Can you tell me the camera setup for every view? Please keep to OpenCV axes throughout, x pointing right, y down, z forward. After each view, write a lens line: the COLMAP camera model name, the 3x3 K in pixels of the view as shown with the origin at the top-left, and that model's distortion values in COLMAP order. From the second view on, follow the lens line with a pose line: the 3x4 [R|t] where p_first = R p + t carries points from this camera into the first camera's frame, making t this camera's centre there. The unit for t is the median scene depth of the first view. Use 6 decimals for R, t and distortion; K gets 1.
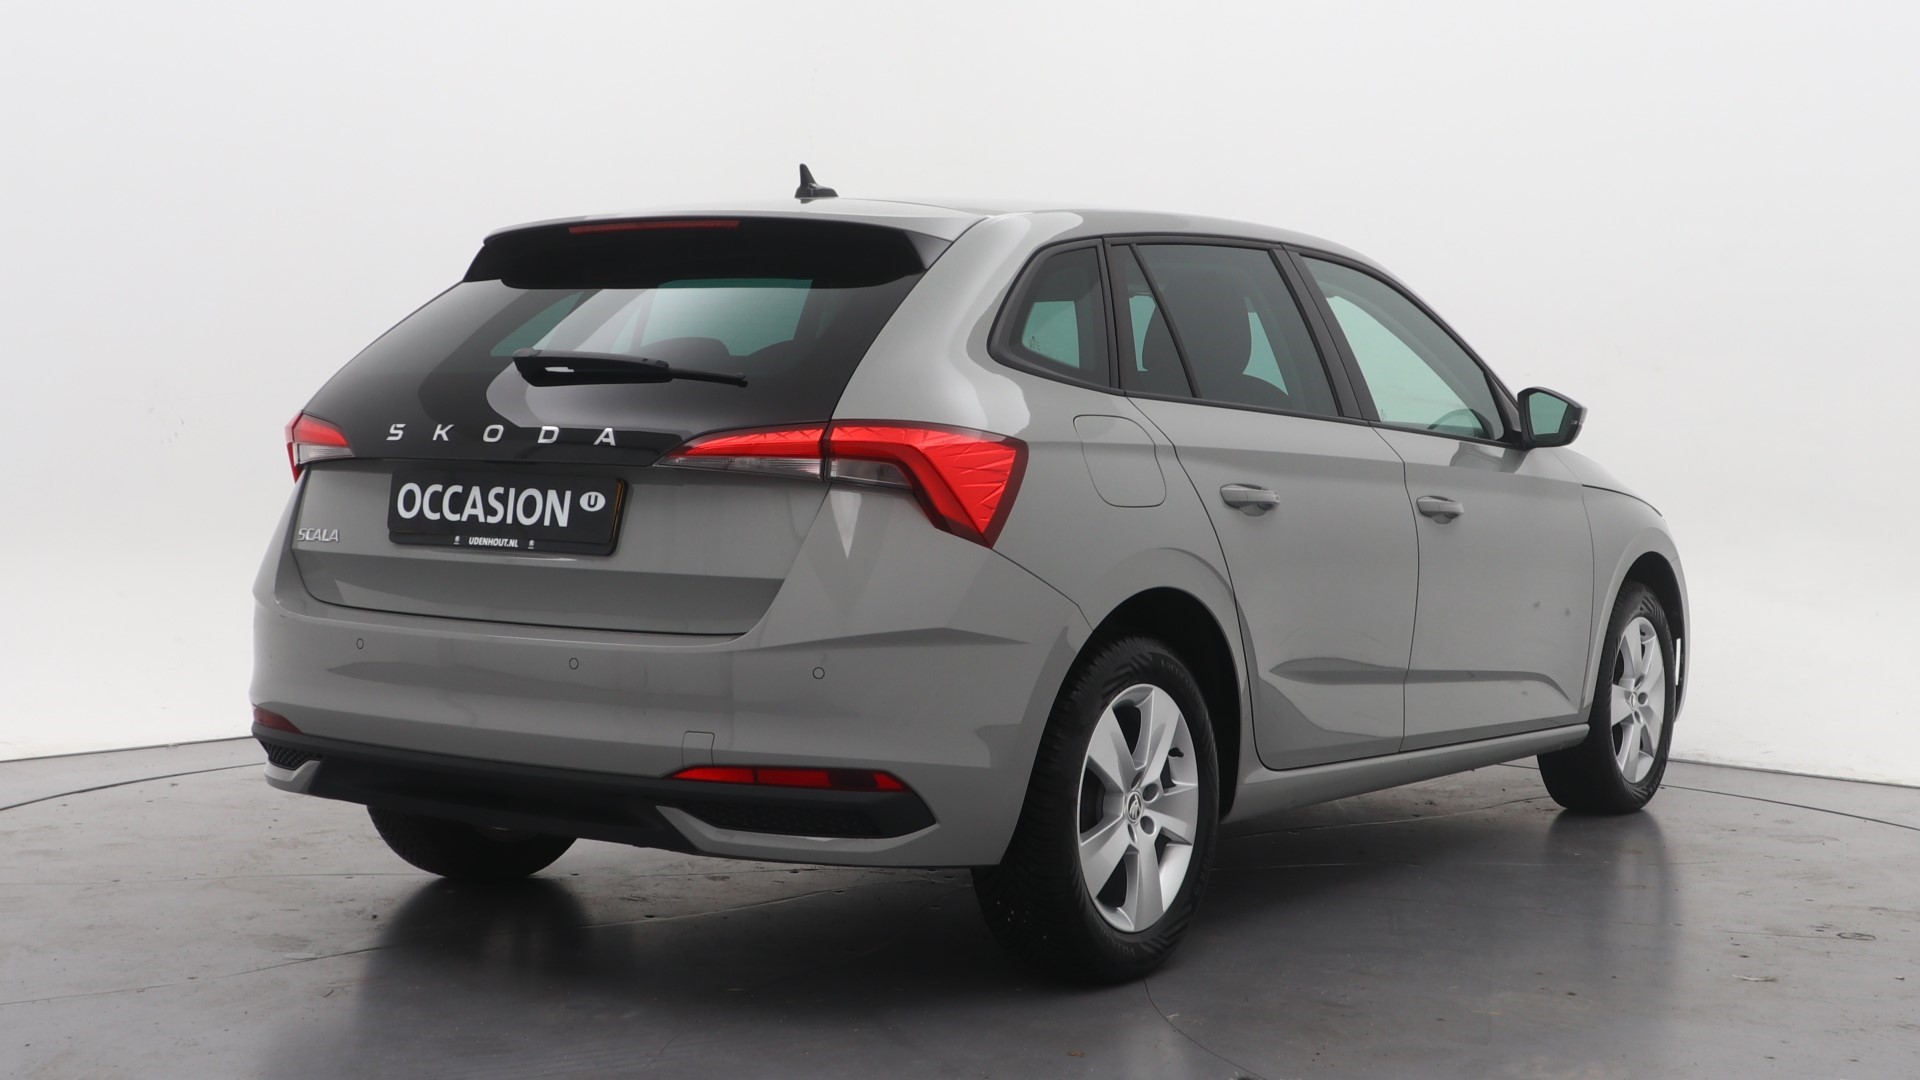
lens RADIAL K [[1791.7, 0, 960.0], [0, 1791.7, 540.0], [0, 0, 1]] dist [0.003198, 0.000847]
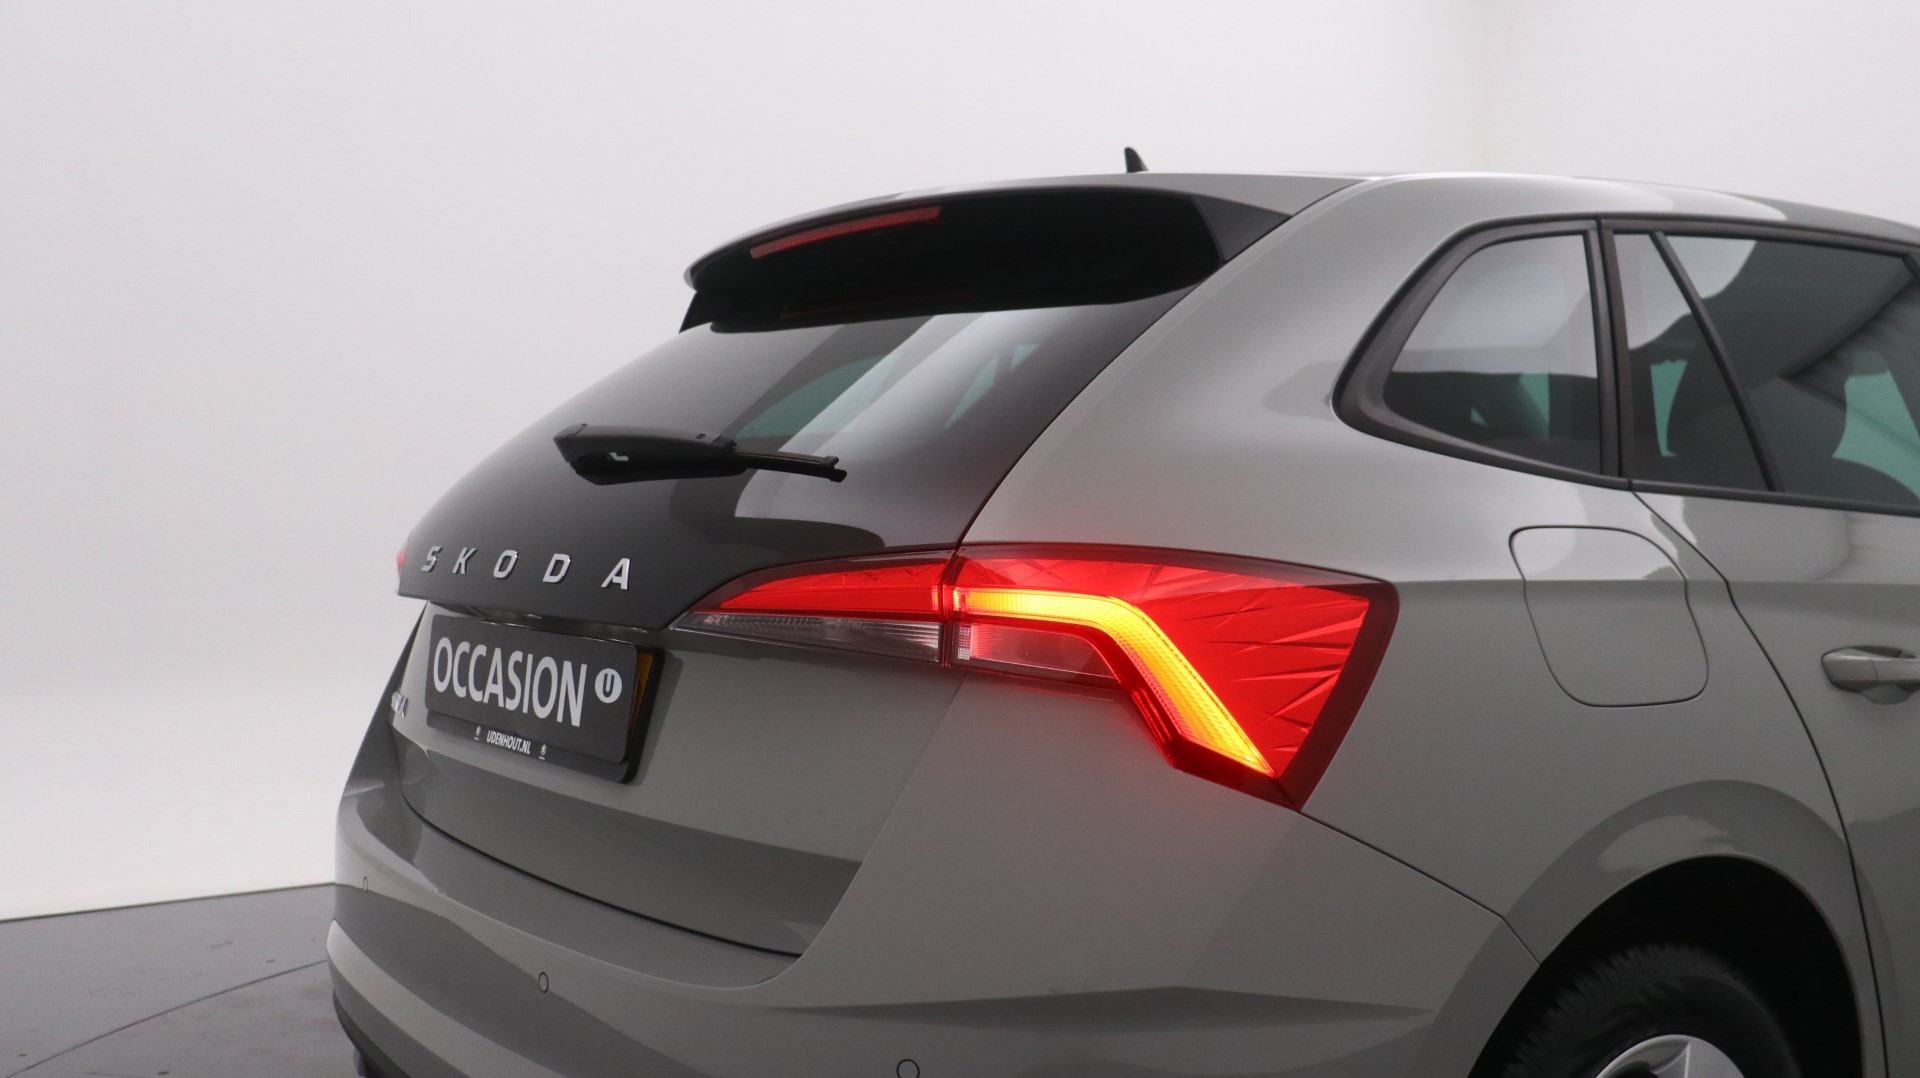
lens RADIAL K [[1772.4, 0, 960.0], [0, 1772.4, 539.0], [0, 0, 1]] dist [0.002112, -0.069181]
pose [[0.950606, -0.003647, -0.310379, 0.072345], [-0.013281, 0.998537, -0.052411, -0.038047], [0.310116, 0.053945, 0.949167, 0.471713]]
